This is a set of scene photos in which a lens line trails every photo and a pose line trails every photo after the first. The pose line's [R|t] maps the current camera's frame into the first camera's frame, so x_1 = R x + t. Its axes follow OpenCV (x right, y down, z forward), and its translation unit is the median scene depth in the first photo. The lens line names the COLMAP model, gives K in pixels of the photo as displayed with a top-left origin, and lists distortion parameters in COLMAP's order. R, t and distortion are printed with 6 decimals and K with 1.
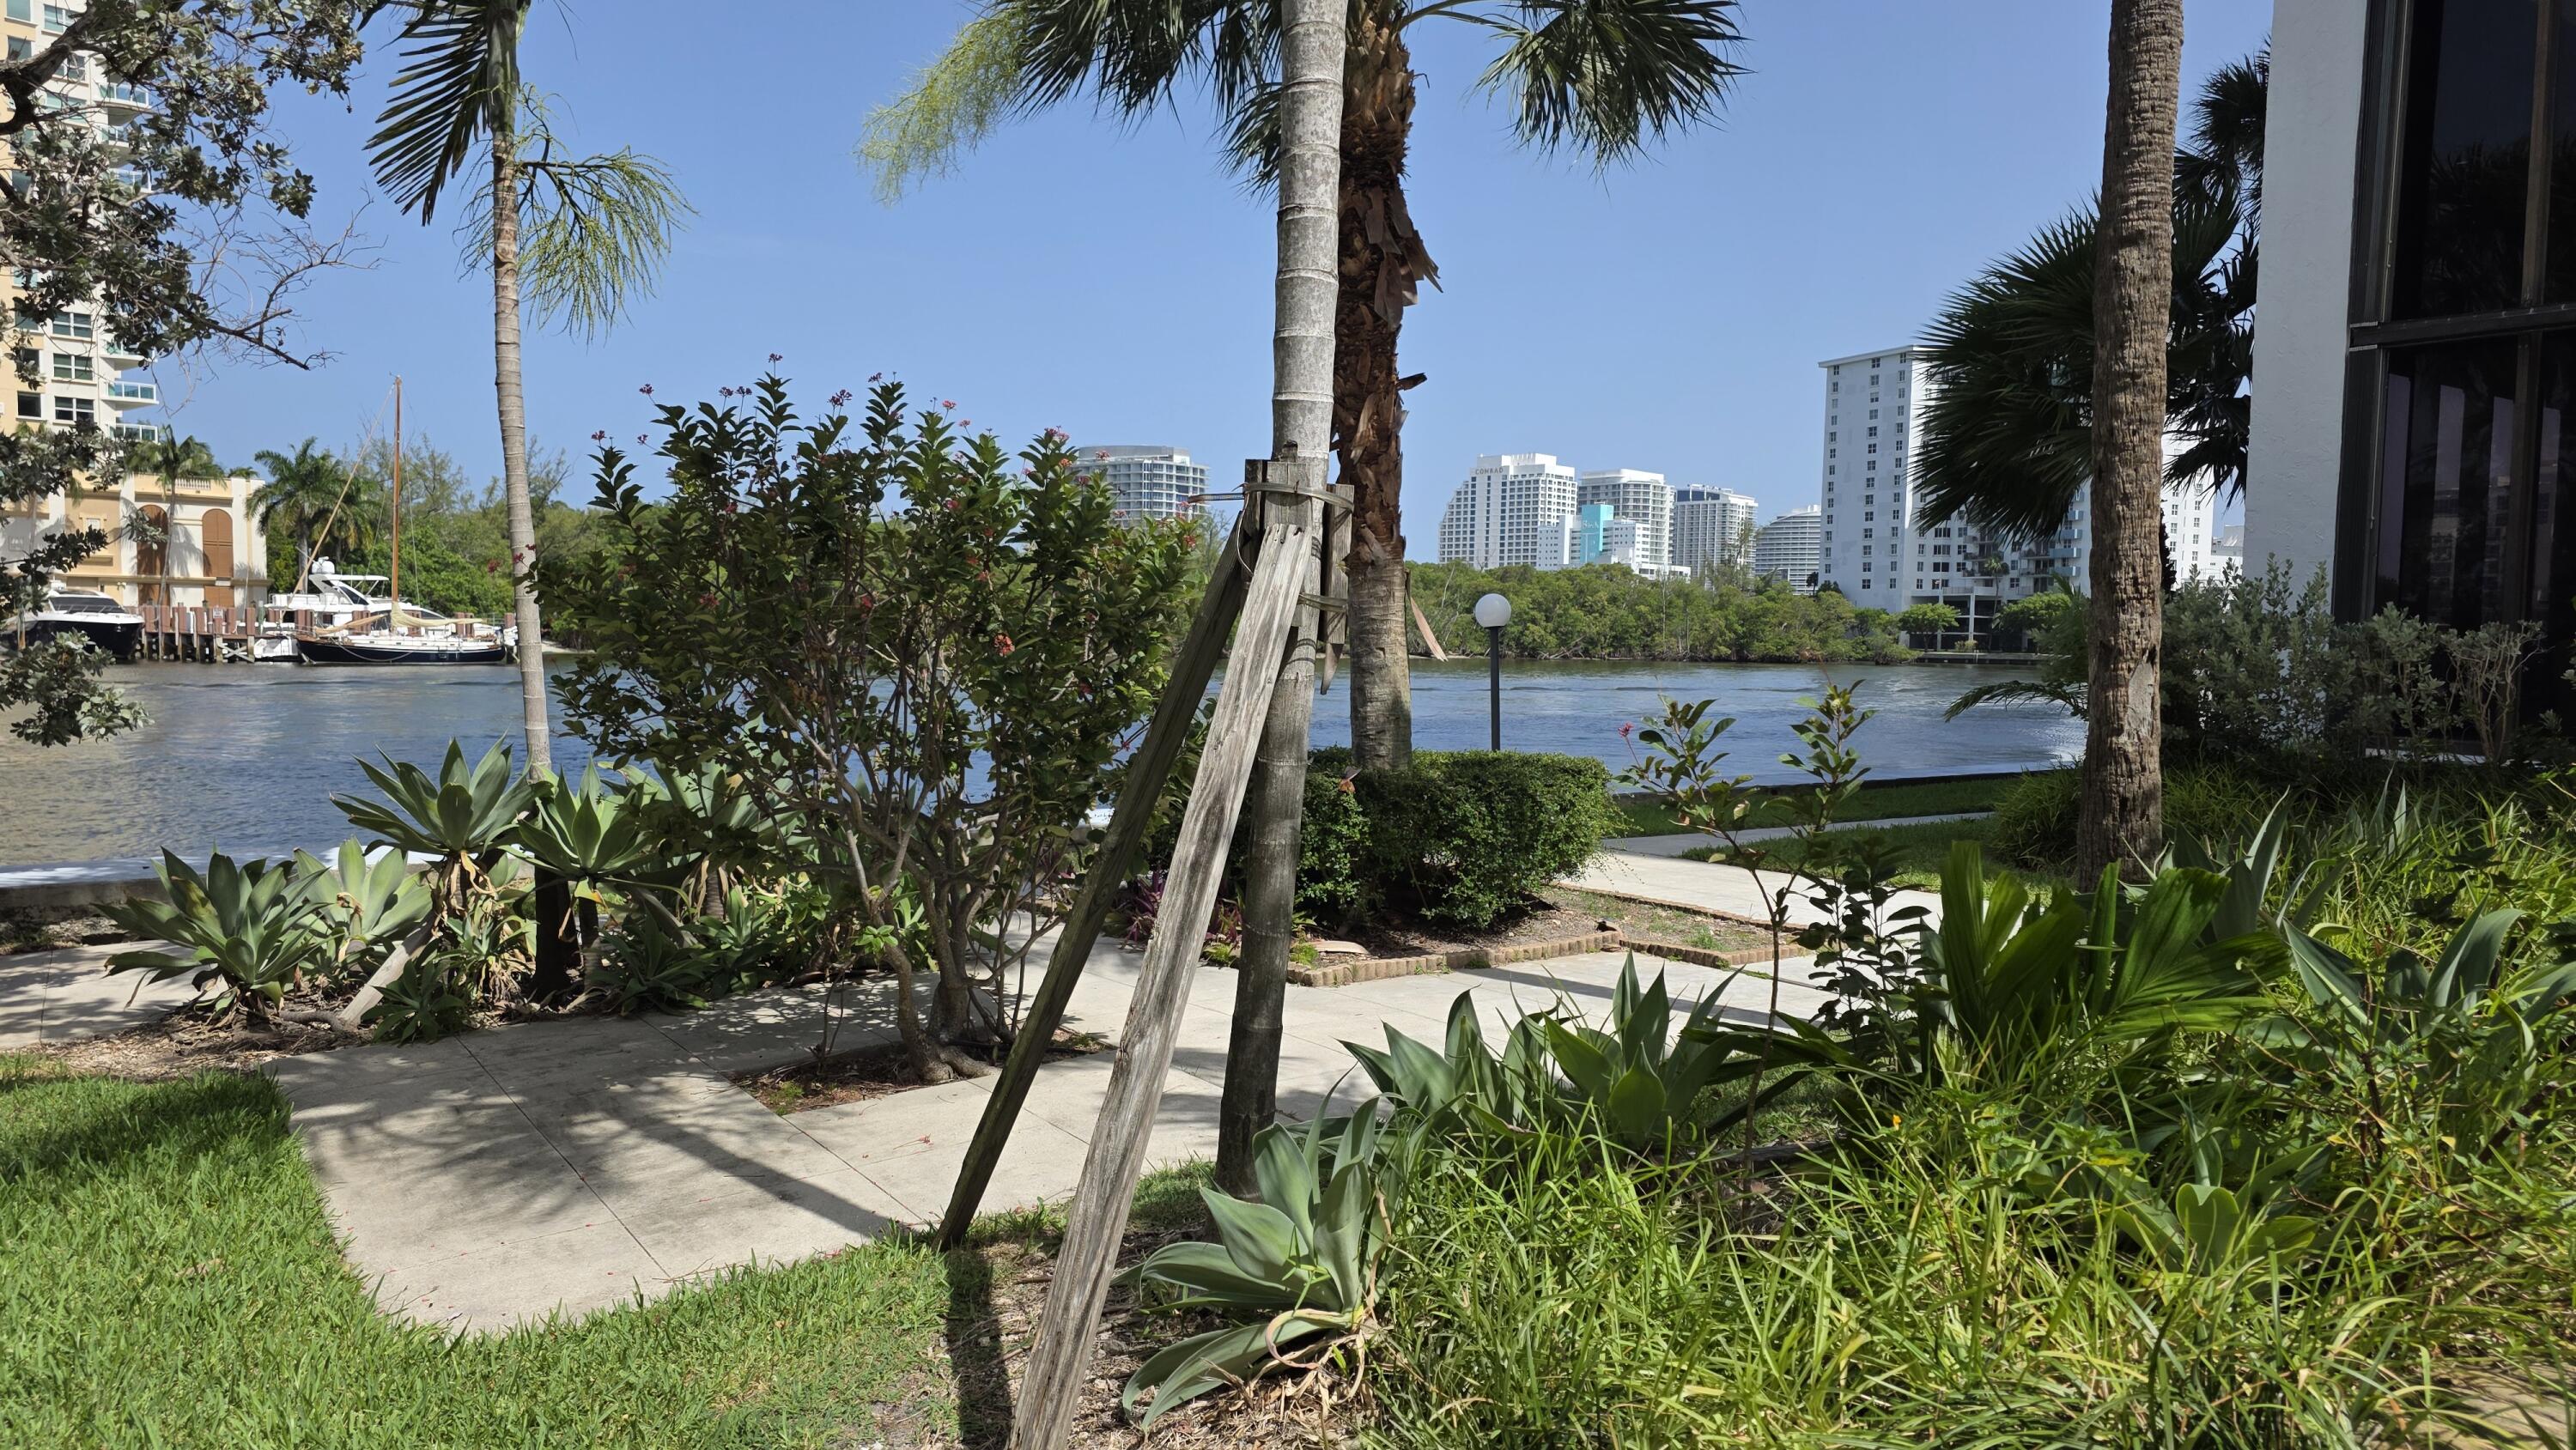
lens RADIAL K [[1717.7, 0, 1289.2], [0, 1717.7, 757.1], [0, 0, 1]] dist [0.051353, -0.045194]
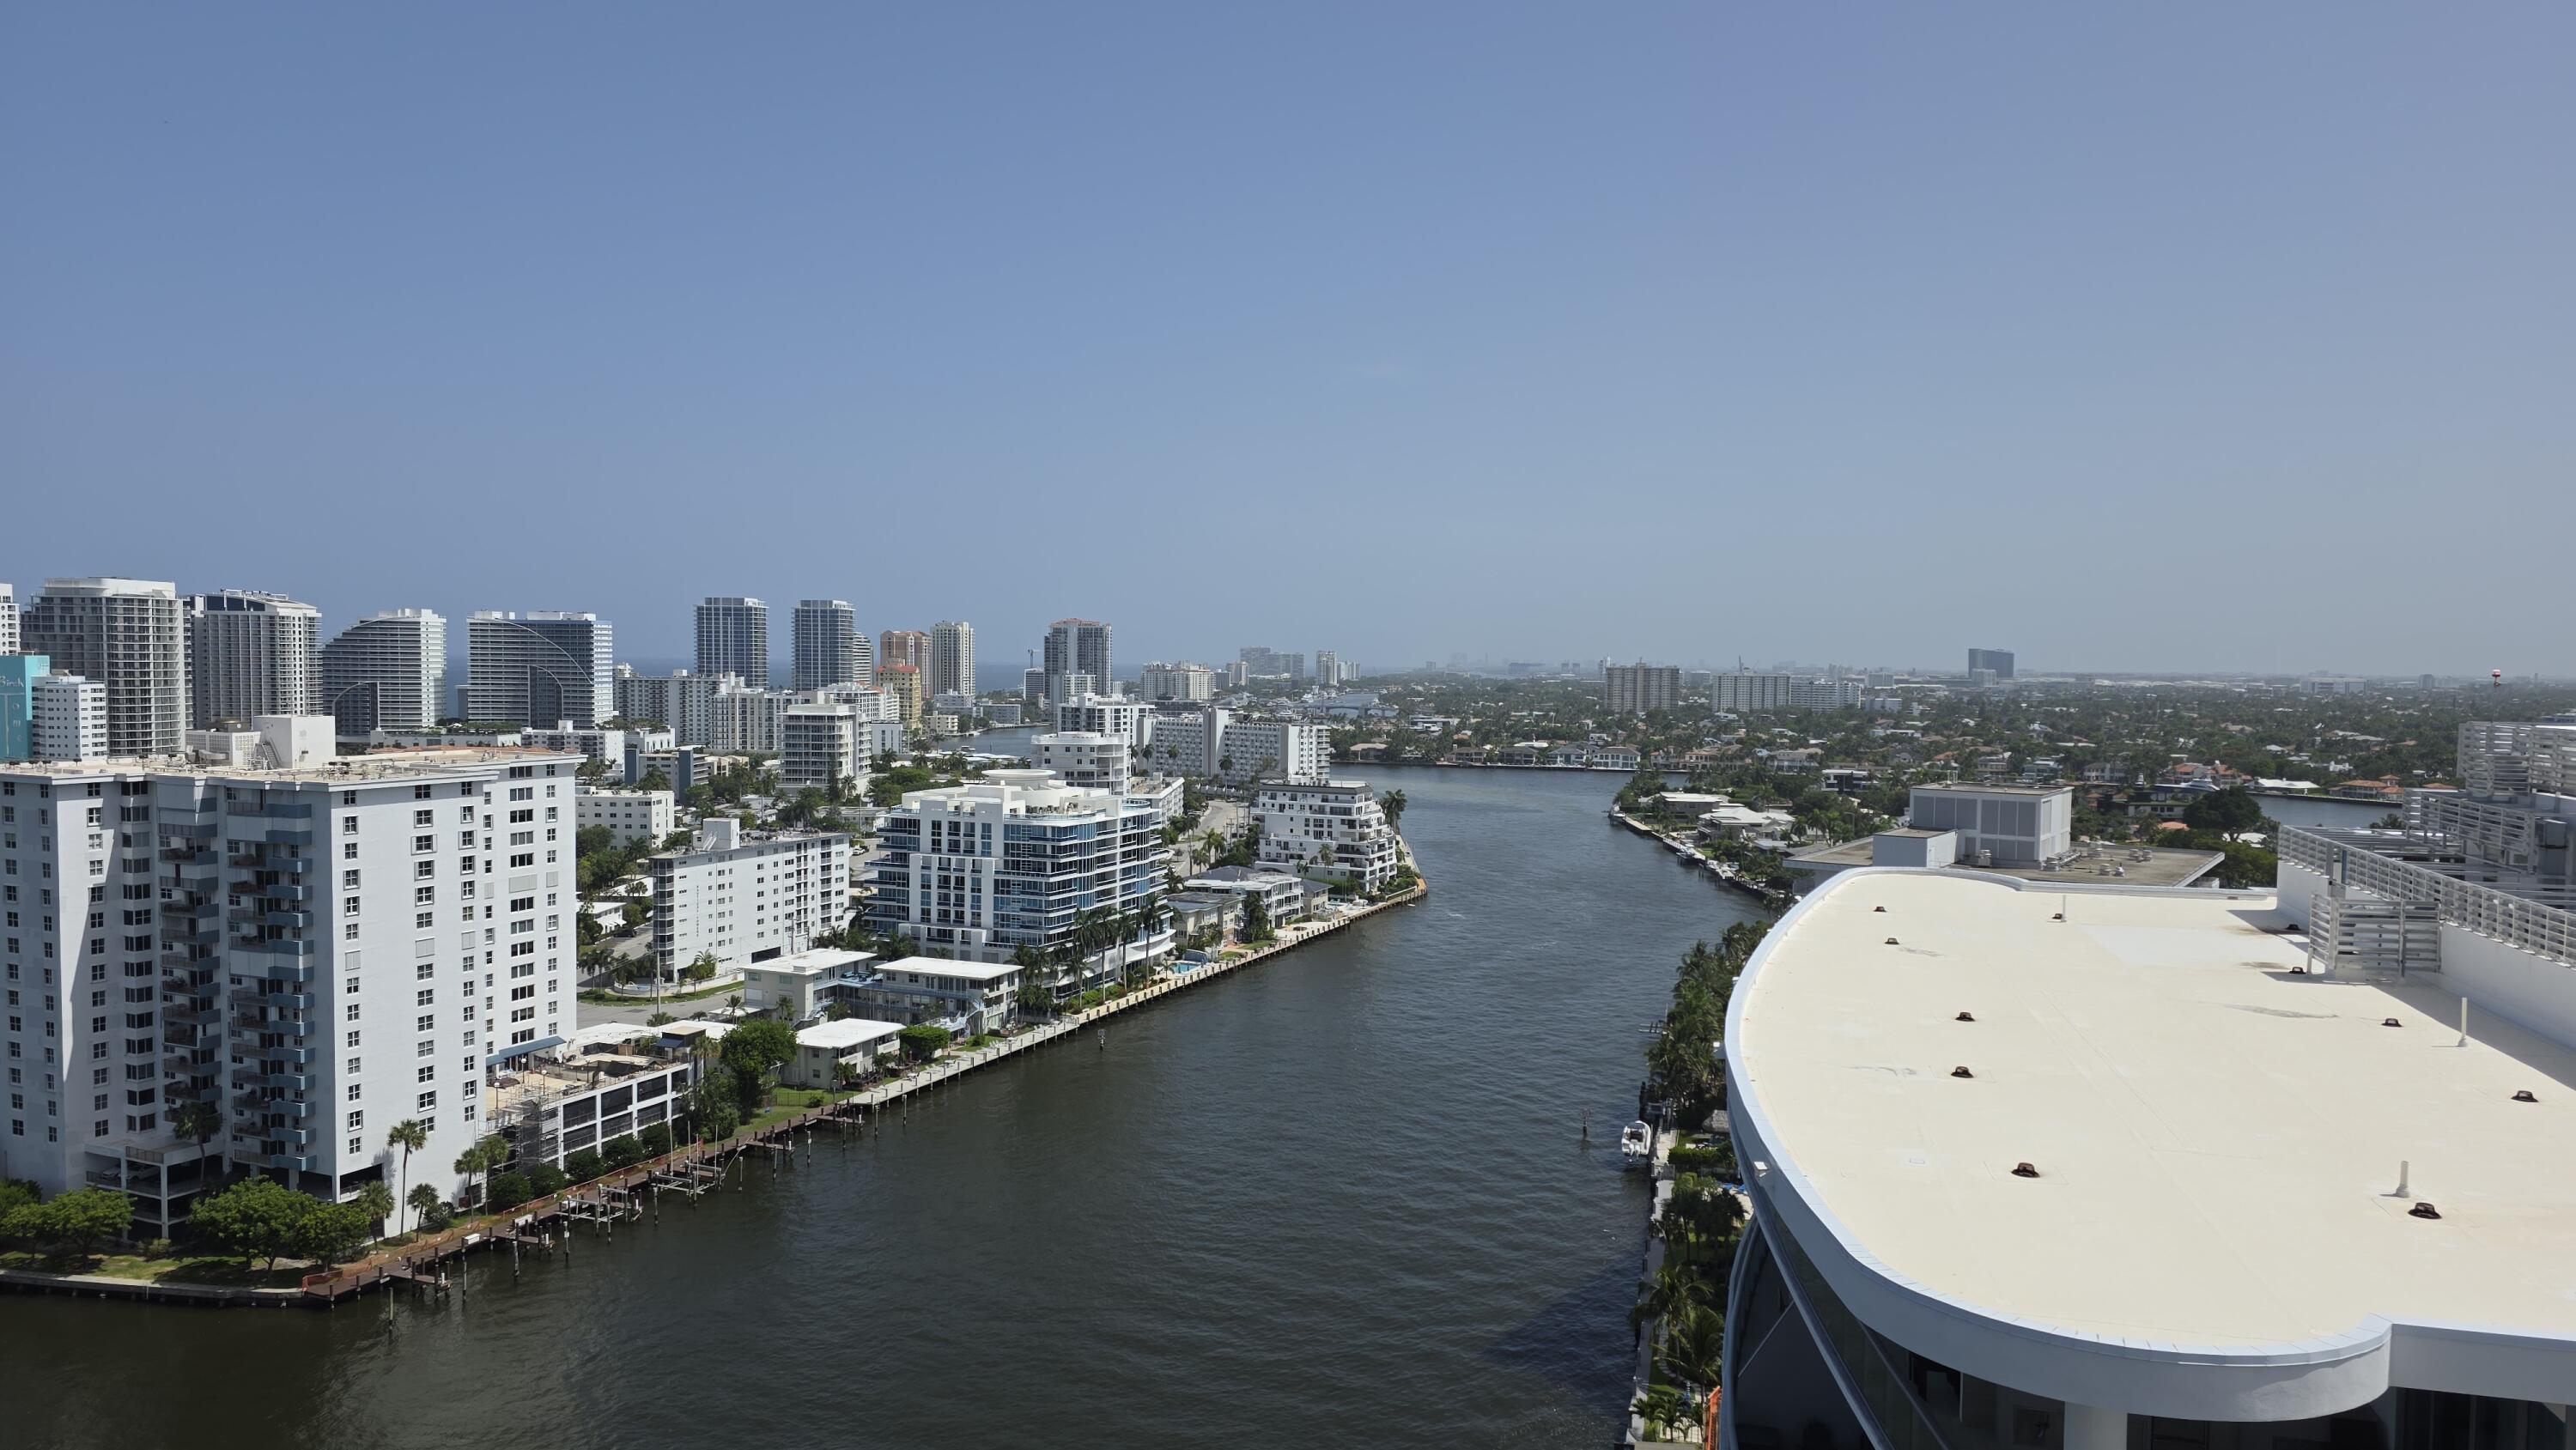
lens RADIAL K [[1717.7, 0, 1308.1], [0, 1717.7, 734.4], [0, 0, 1]] dist [0.051353, -0.045194]
pose [[0.758605, -0.036940, 0.650503, 0.290247], [0.047567, 0.998867, 0.001251, -0.229673], [-0.649812, 0.029994, 0.759503, 0.202861]]
